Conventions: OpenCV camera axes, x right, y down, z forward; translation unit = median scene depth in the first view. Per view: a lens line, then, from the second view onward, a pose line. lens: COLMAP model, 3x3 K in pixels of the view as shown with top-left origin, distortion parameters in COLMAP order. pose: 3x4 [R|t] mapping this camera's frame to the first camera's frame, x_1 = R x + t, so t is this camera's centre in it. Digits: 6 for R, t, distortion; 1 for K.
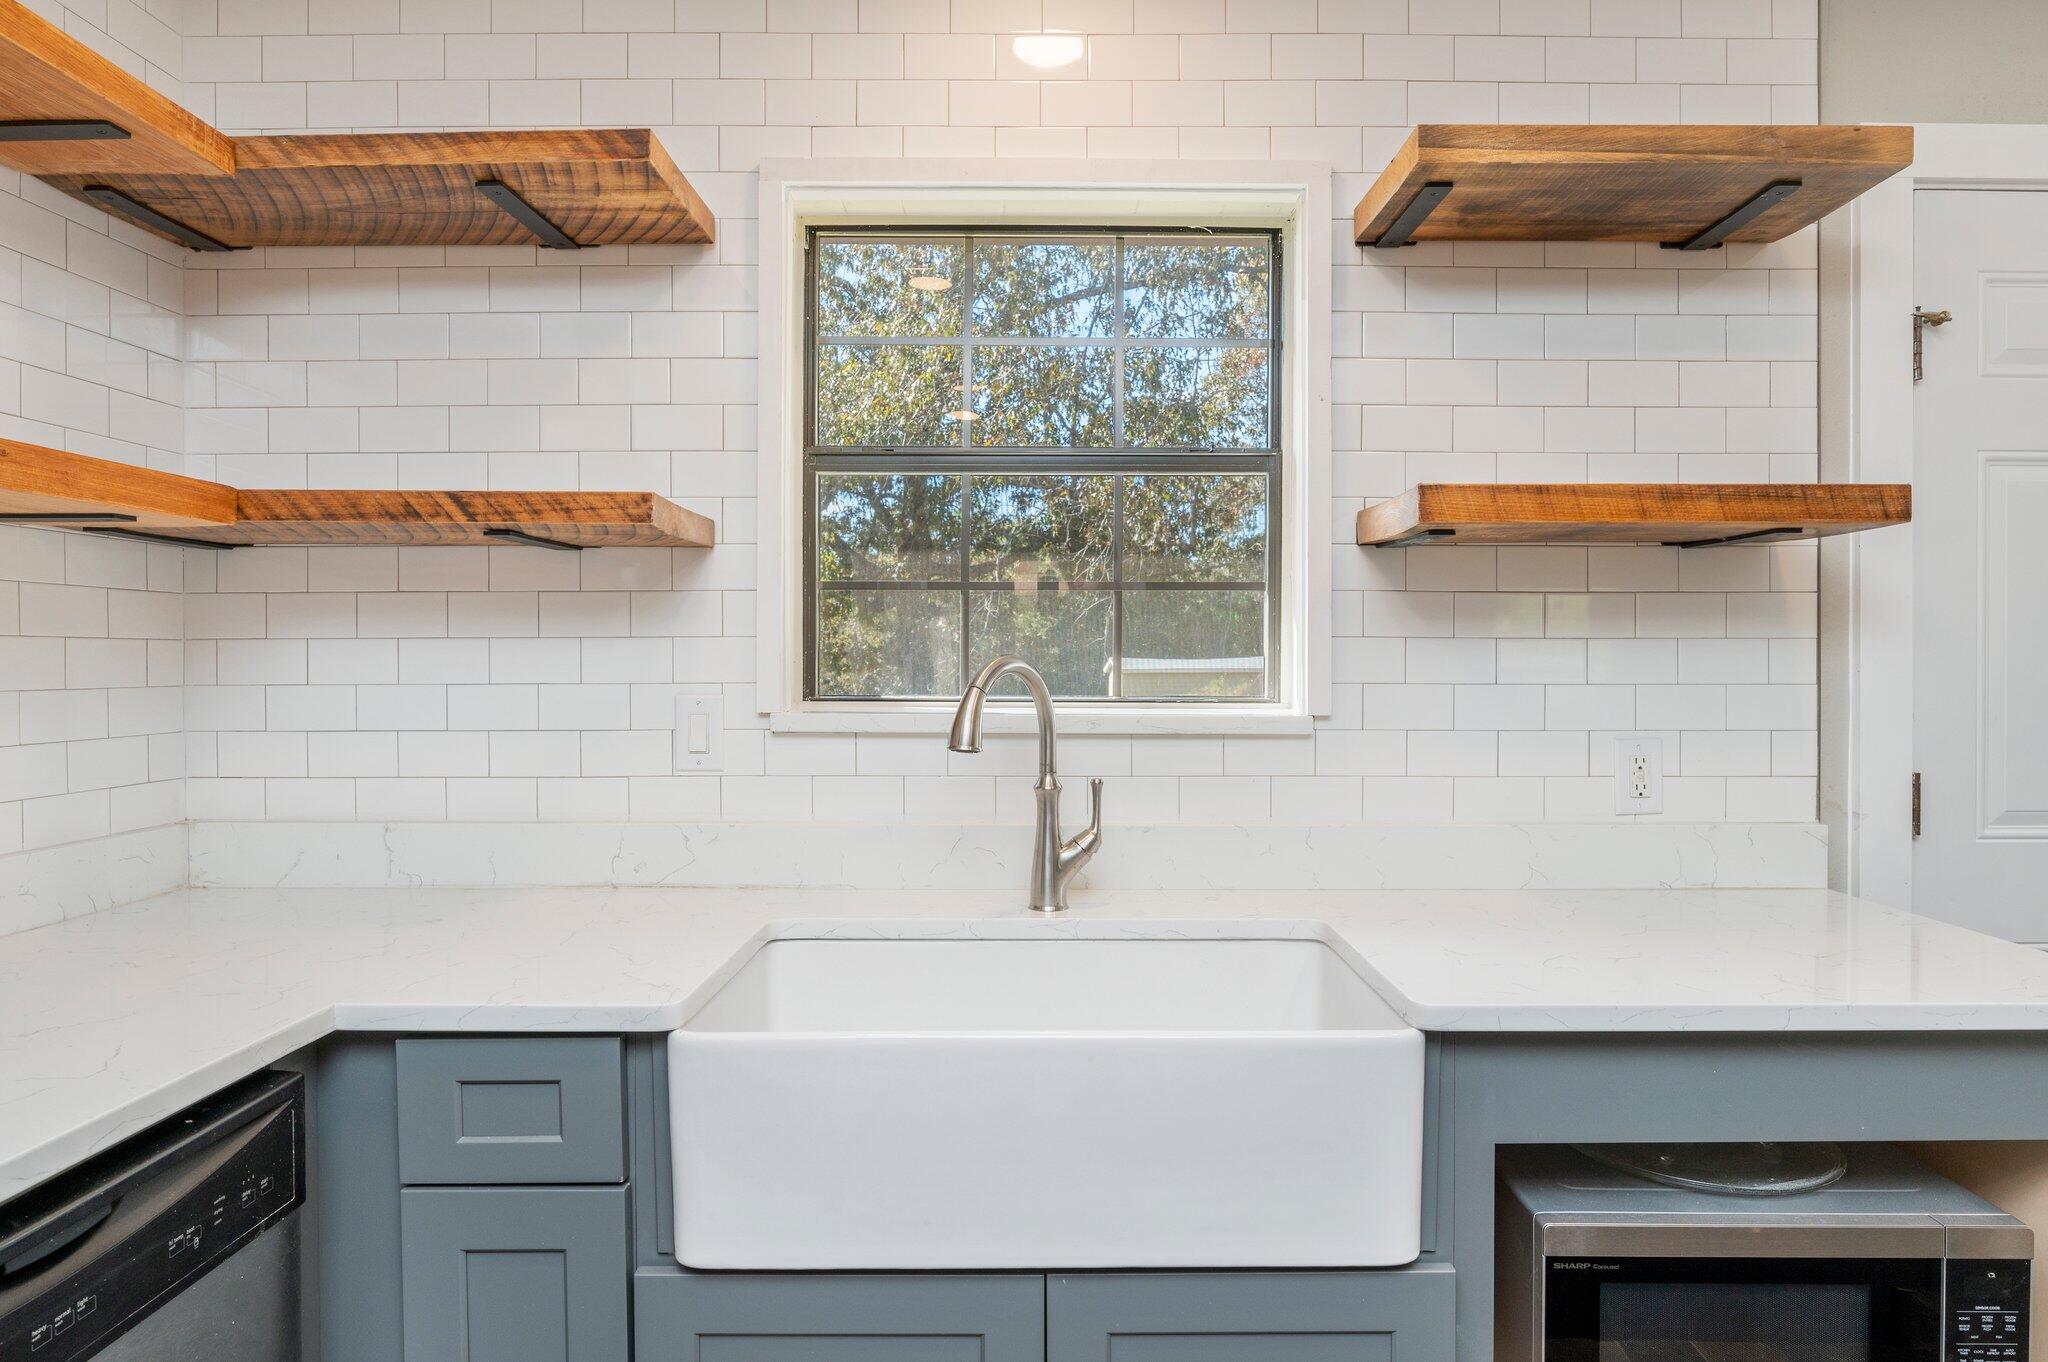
lens RADIAL K [[1105.4, 0, 1025.7], [0, 1105.4, 683.2], [0, 0, 1]] dist [-0.008780, -0.003218]
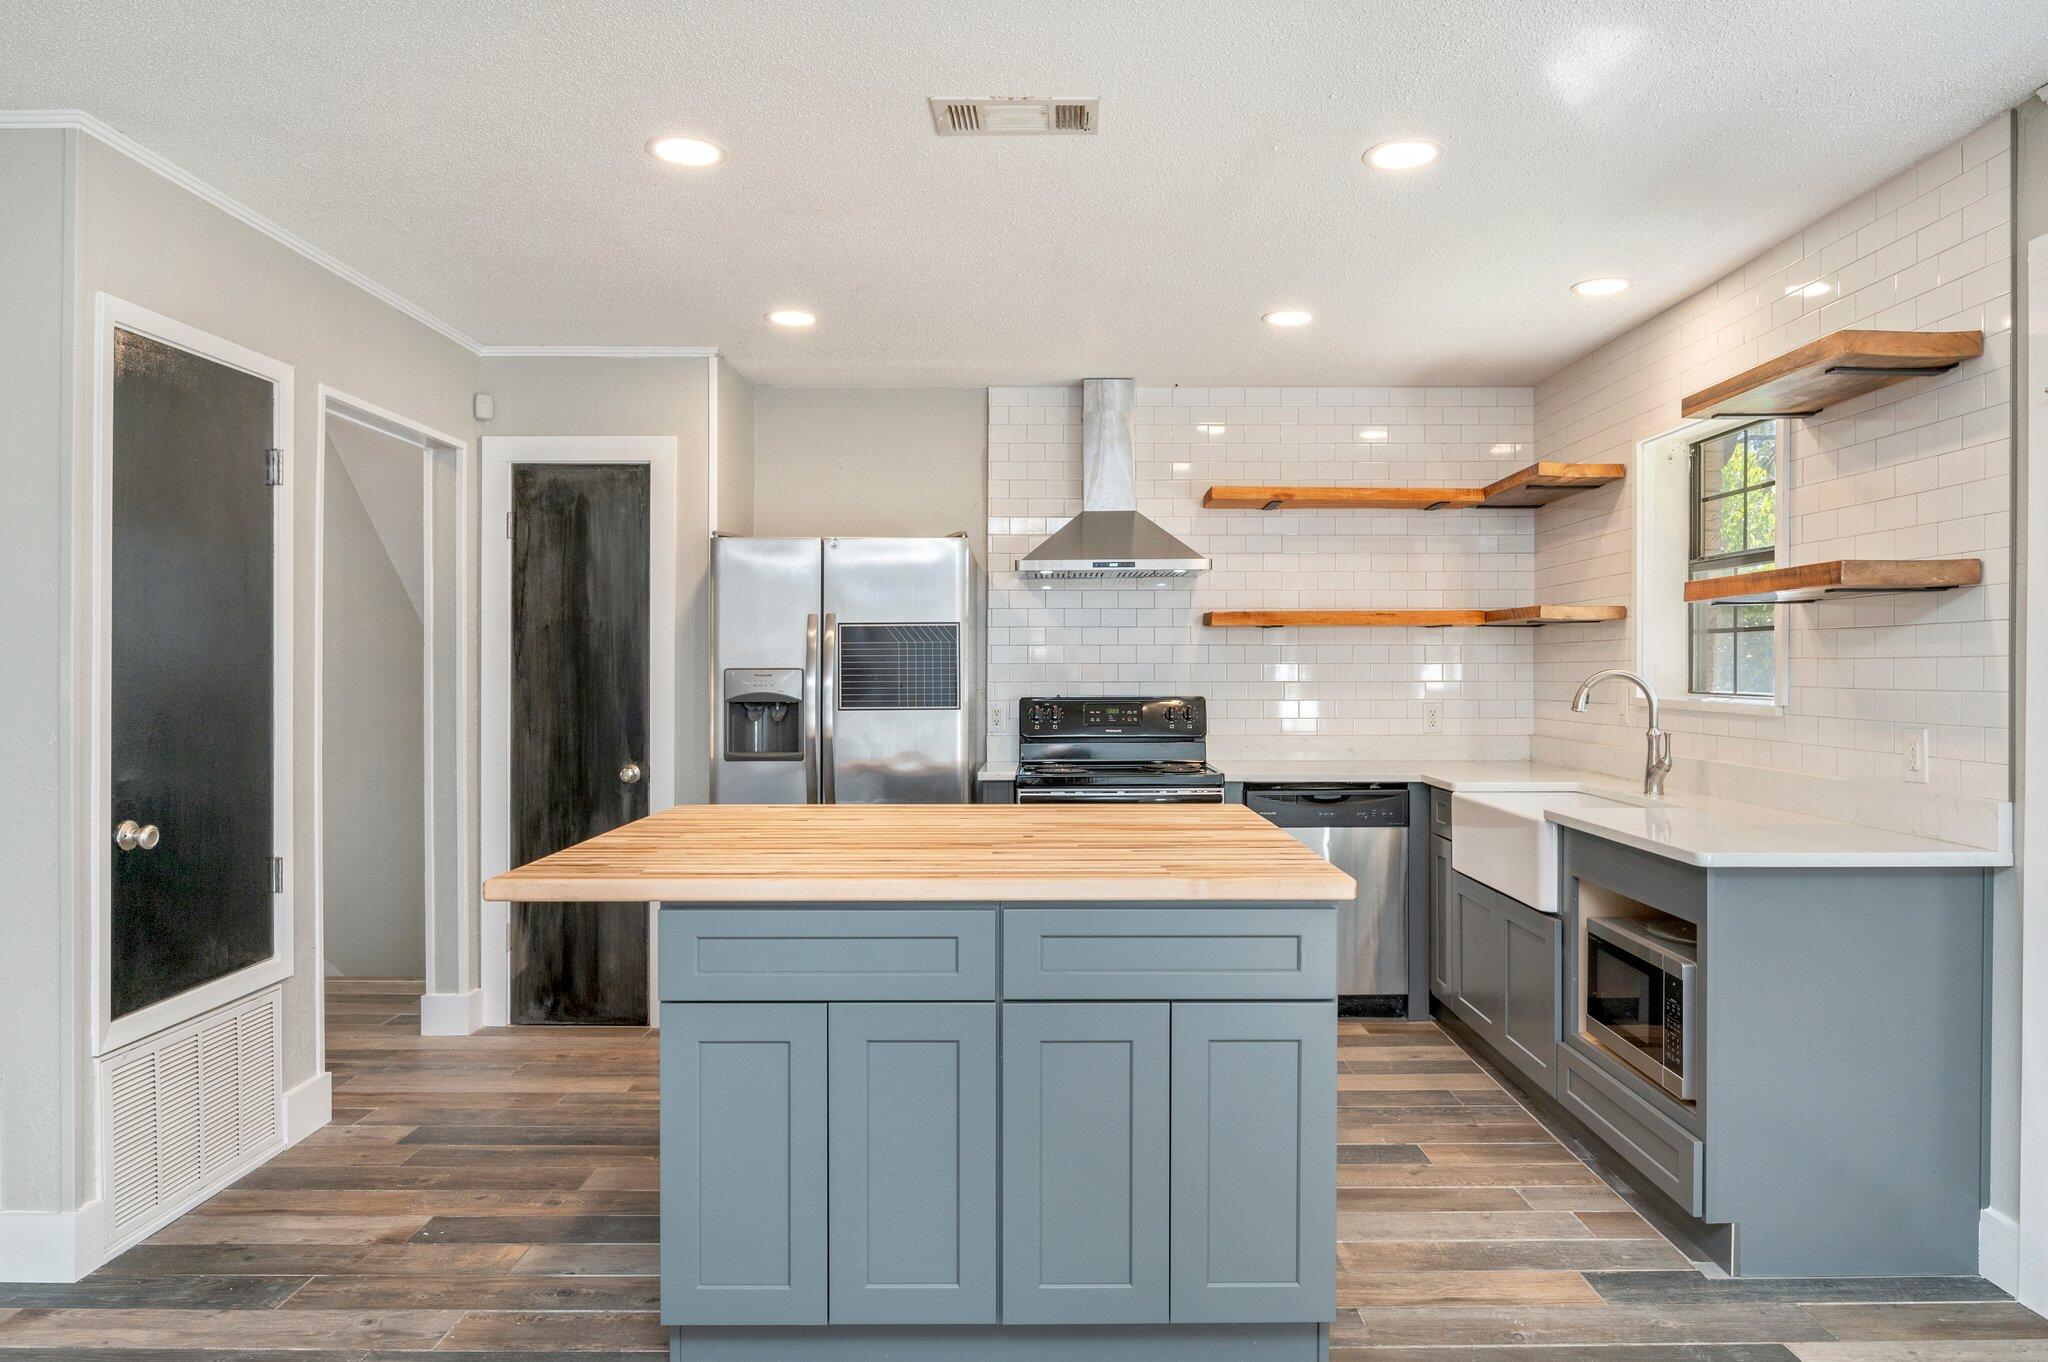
lens RADIAL K [[1310.0, 0, 1055.9], [0, 1310.0, 677.0], [0, 0, 1]] dist [-0.019538, 0.003639]
pose [[0.022481, 0.010155, -0.999696, 2.338744], [-0.031657, 0.999454, 0.009440, 0.000501], [0.999246, 0.031435, 0.022790, -0.127599]]
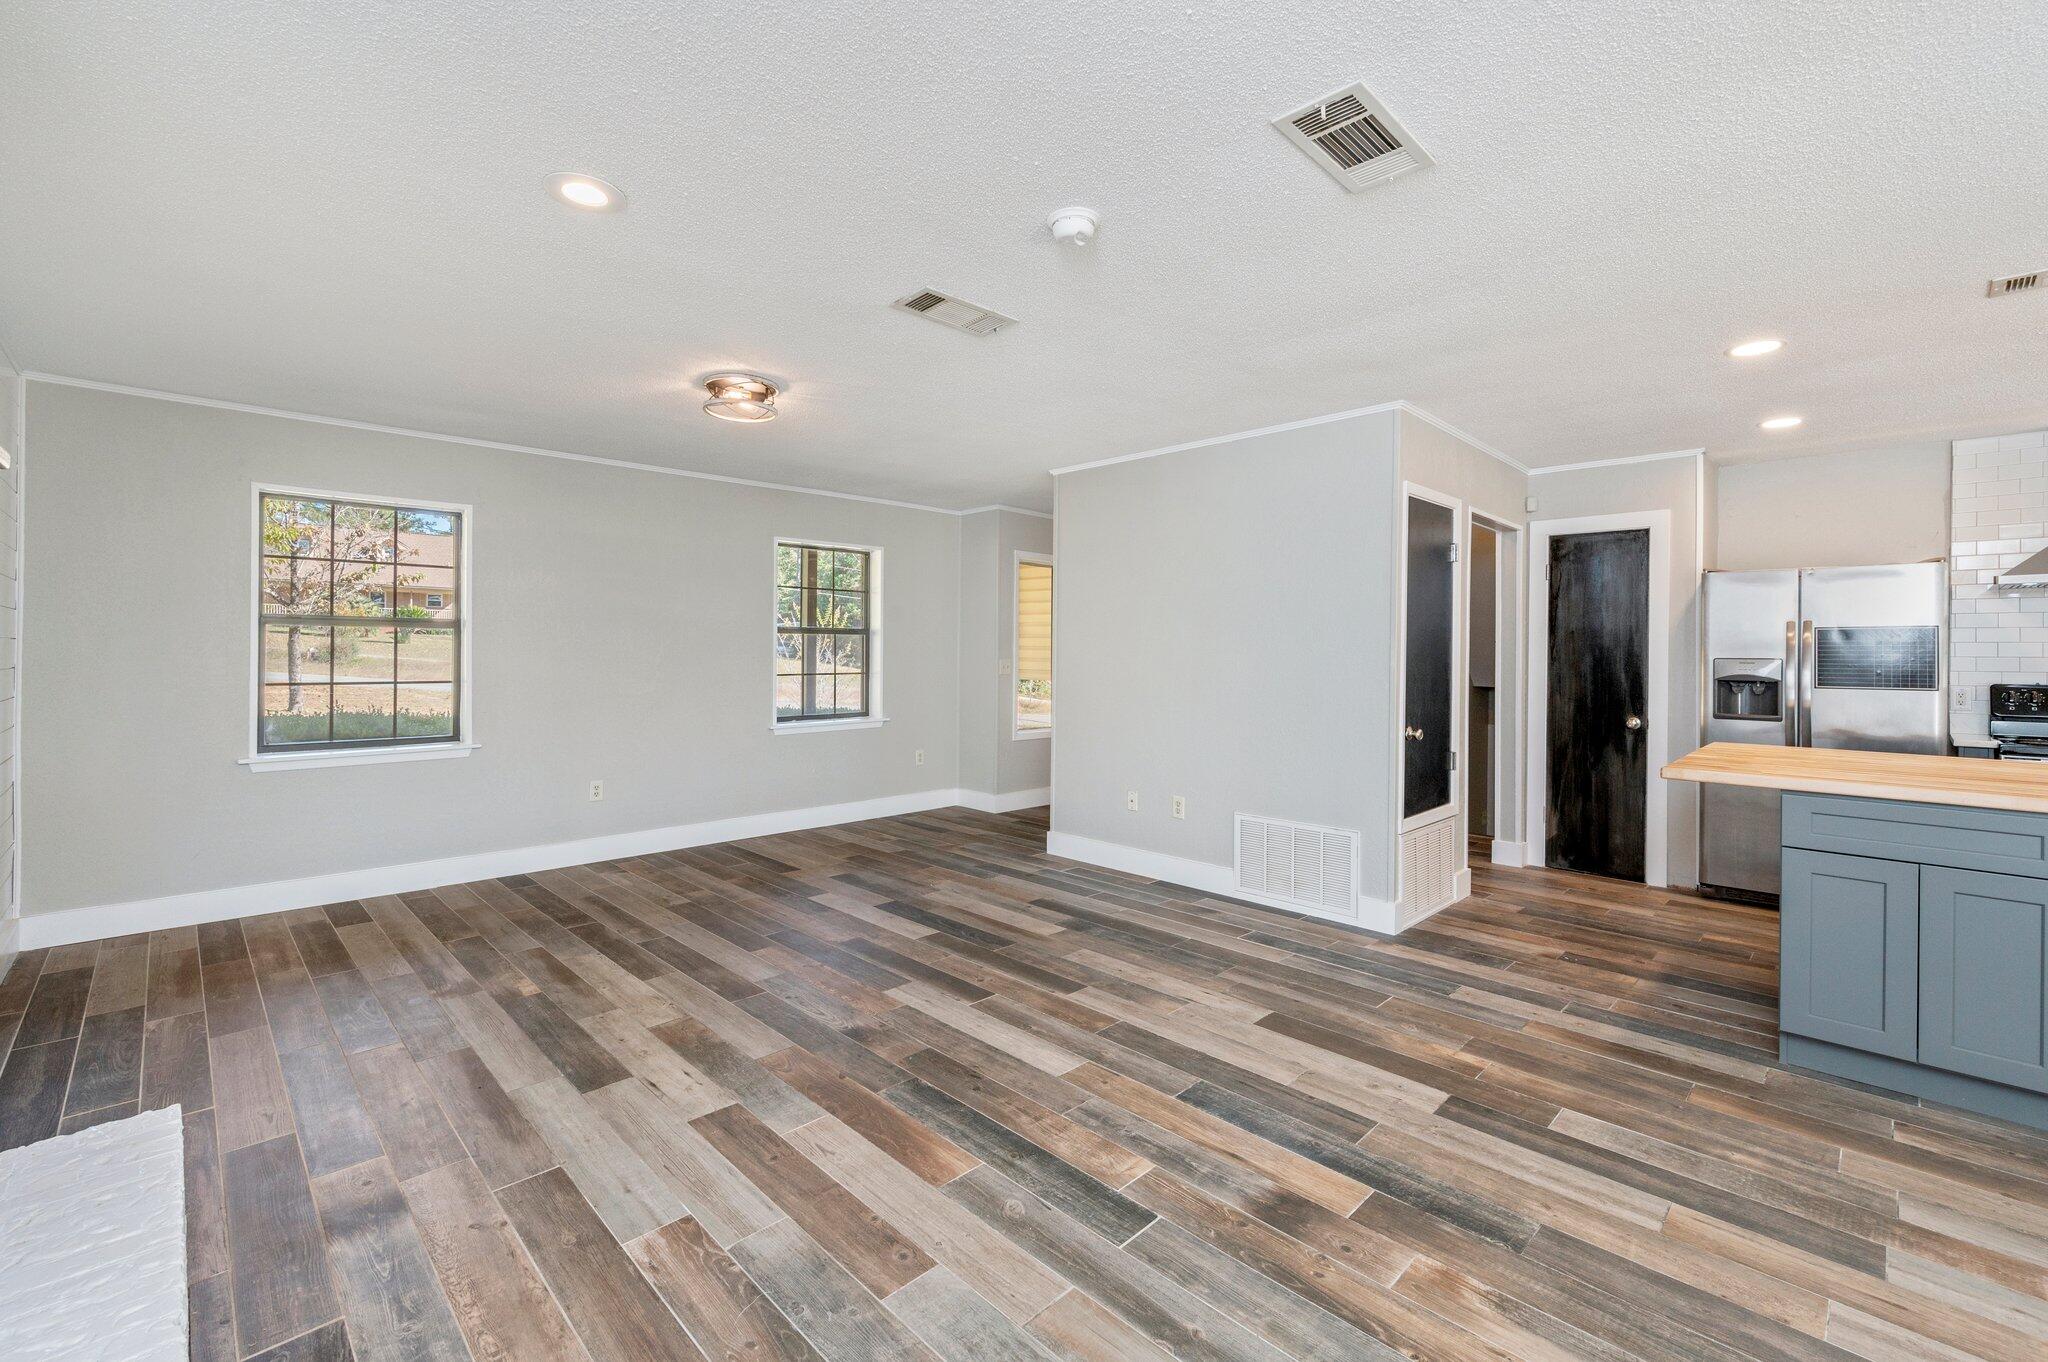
lens RADIAL K [[860.5, 0, 1006.1], [0, 860.5, 645.6], [0, 0, 1]] dist [-0.004948, 0.000066]
pose [[-0.713770, -0.008053, -0.700334, 3.124936], [-0.029301, 0.999402, 0.018371, 0.006411], [0.699767, 0.033633, -0.713579, -0.386635]]
